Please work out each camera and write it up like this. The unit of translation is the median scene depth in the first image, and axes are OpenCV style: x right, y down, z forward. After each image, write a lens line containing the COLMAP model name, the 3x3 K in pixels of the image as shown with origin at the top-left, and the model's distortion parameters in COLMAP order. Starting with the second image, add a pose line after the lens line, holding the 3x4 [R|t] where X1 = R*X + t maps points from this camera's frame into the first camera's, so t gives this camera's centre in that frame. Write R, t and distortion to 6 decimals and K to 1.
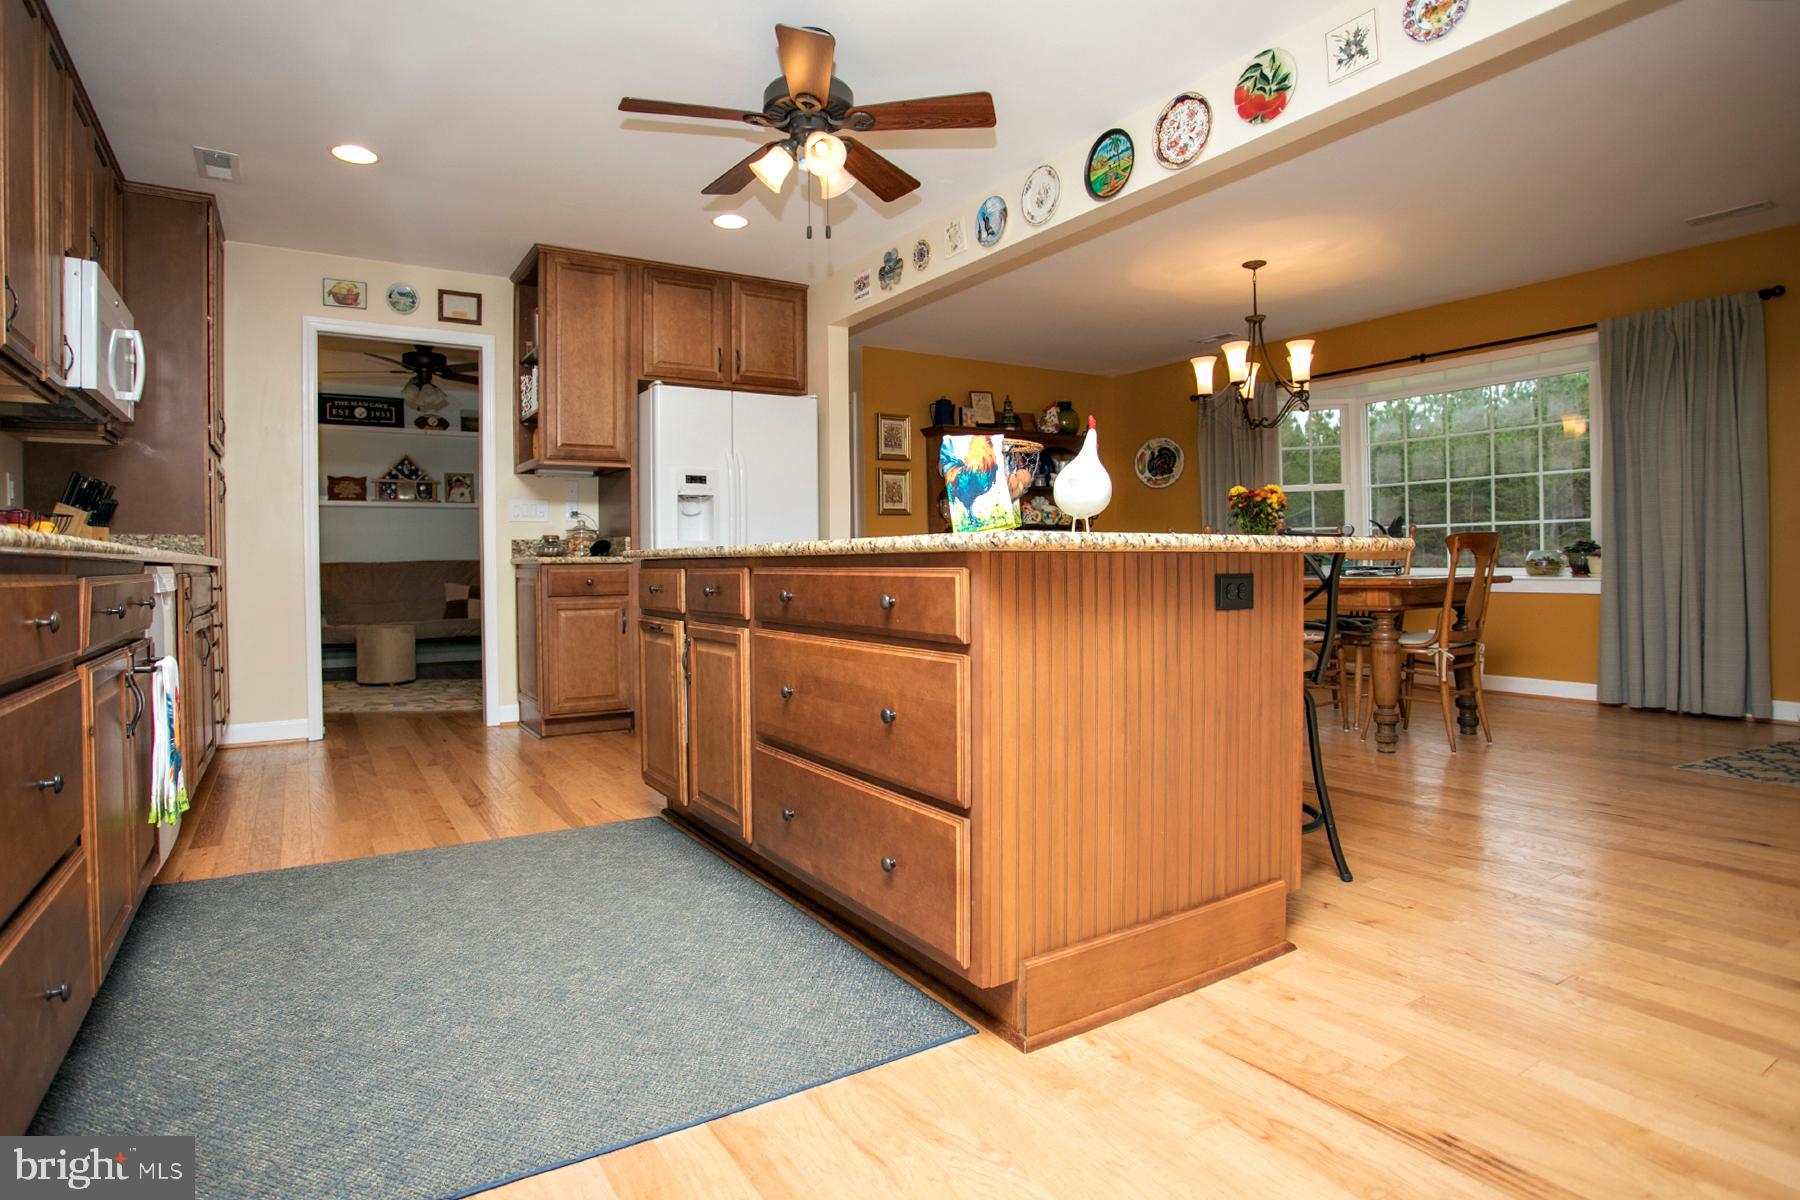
lens RADIAL K [[942.6, 0, 853.8], [0, 942.6, 571.7], [0, 0, 1]] dist [-0.071017, 0.029945]
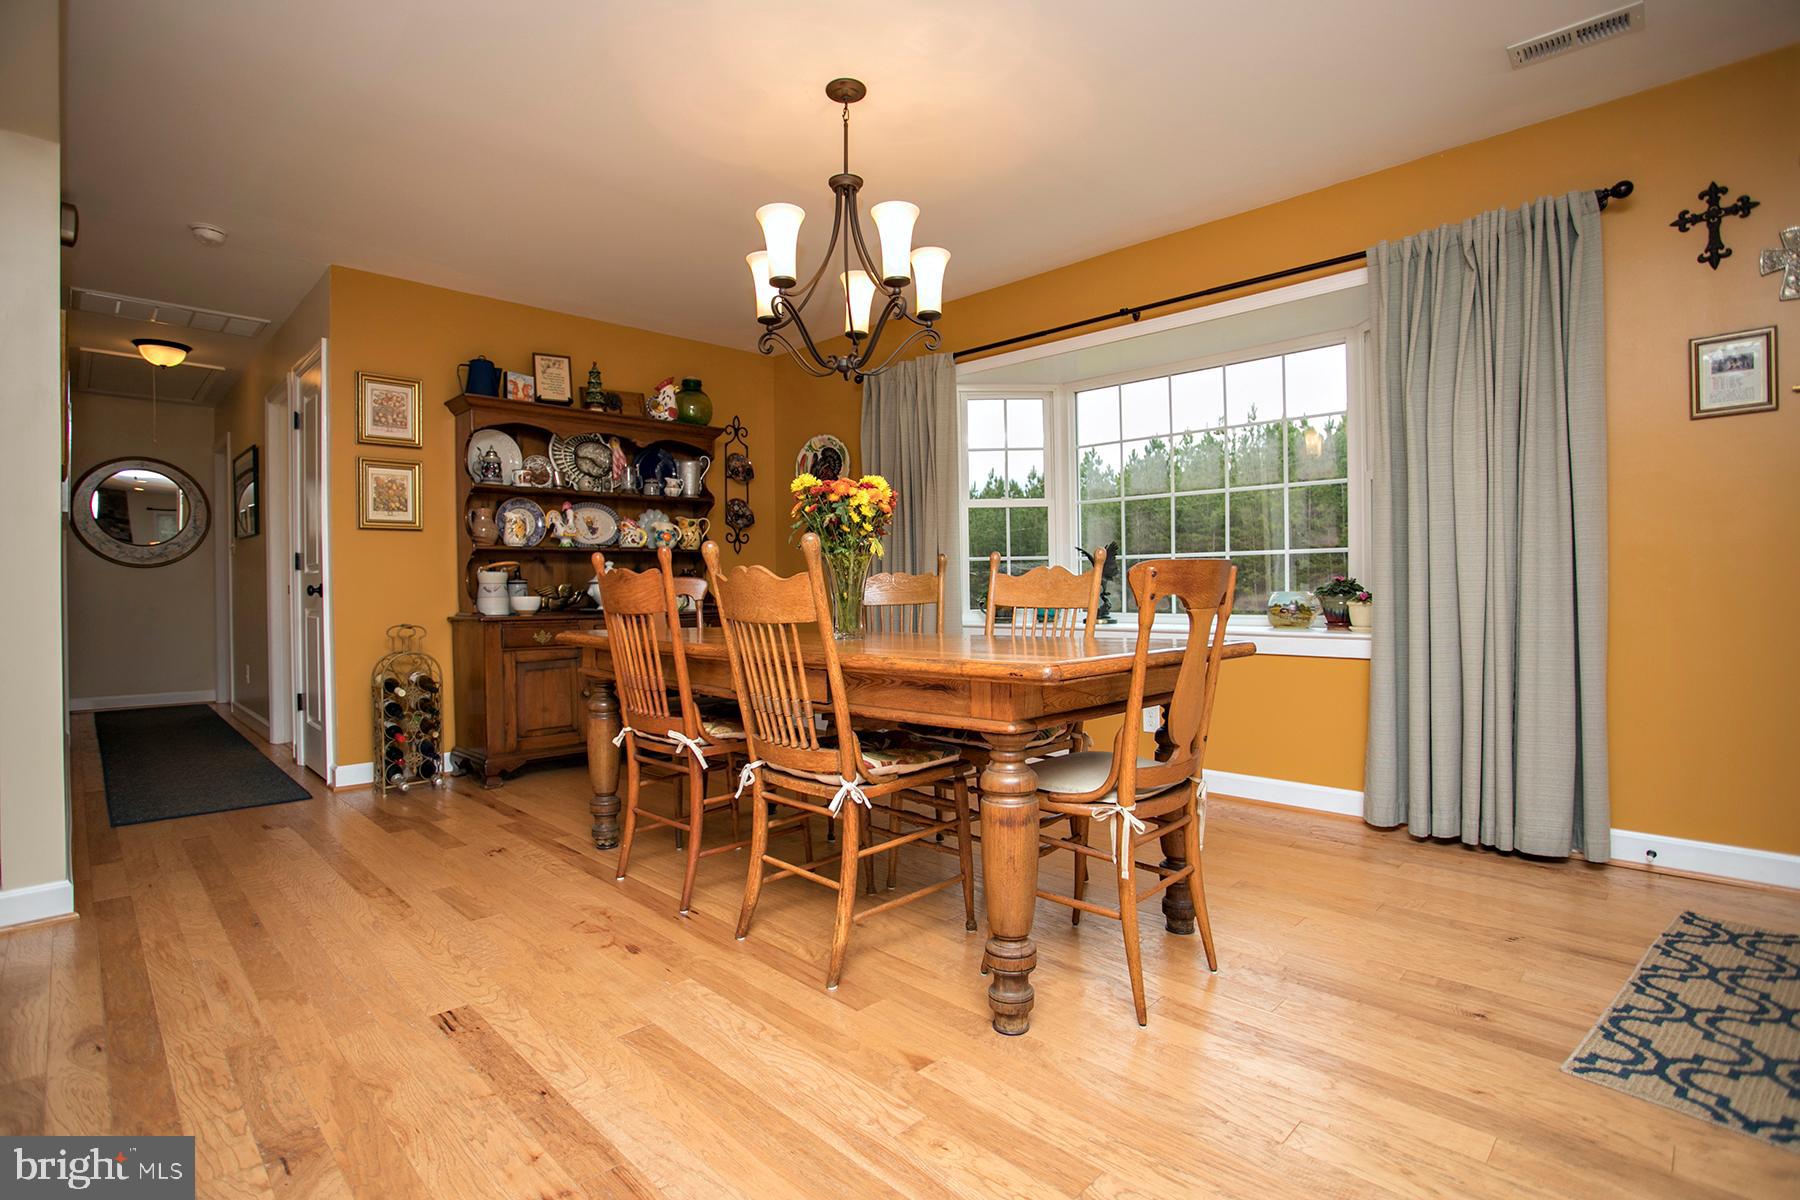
lens RADIAL K [[874.4, 0, 896.9], [0, 874.4, 602.7], [0, 0, 1]] dist [-0.078046, 0.034167]
pose [[0.971122, 0.002767, 0.238568, 0.377875], [-0.003449, 0.999991, 0.002442, -0.019474], [-0.238559, -0.003194, 0.971123, 0.535425]]
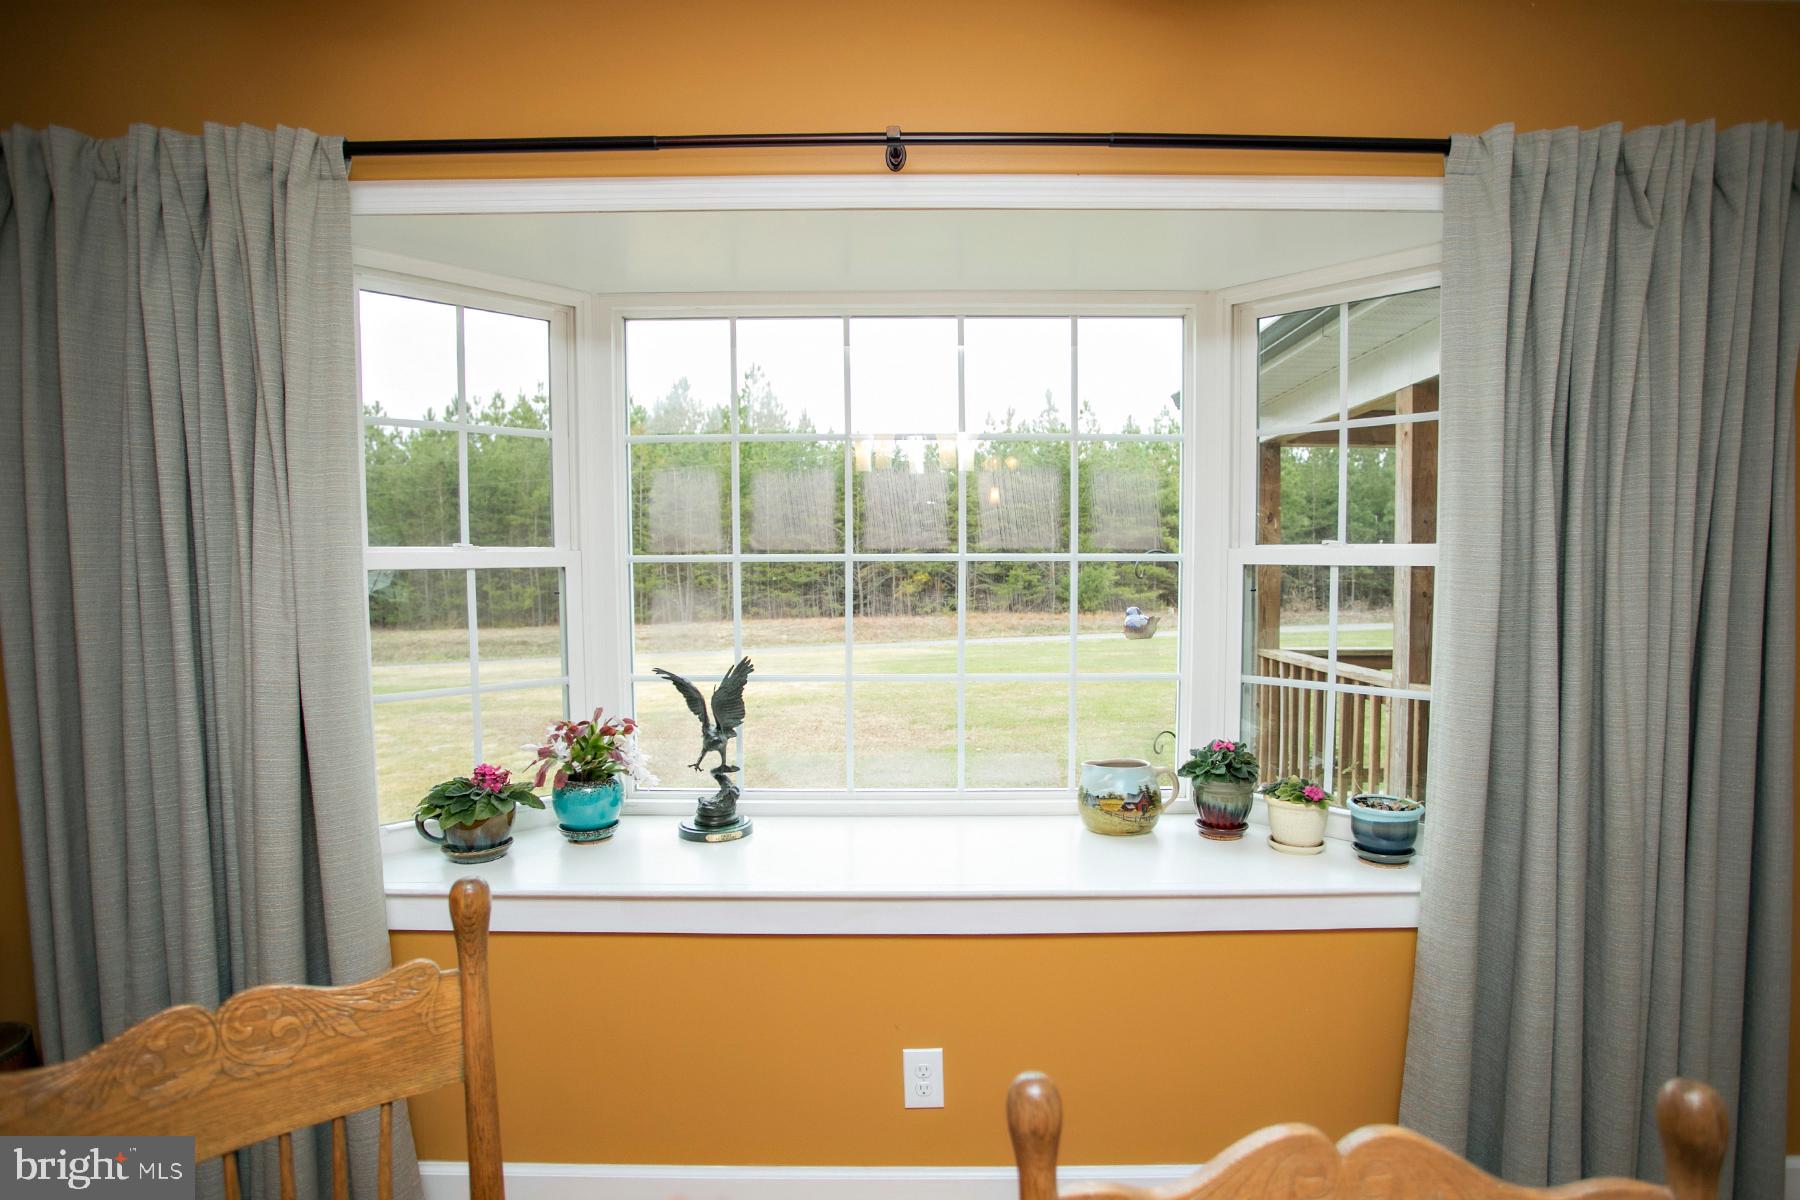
lens RADIAL K [[875.4, 0, 897.2], [0, 875.4, 592.4], [0, 0, 1]] dist [-0.082515, 0.036896]
pose [[0.506081, -0.027986, 0.862032, 0.499906], [0.006707, 0.999571, 0.028513, -0.135529], [-0.862460, -0.008648, 0.506051, 1.143467]]
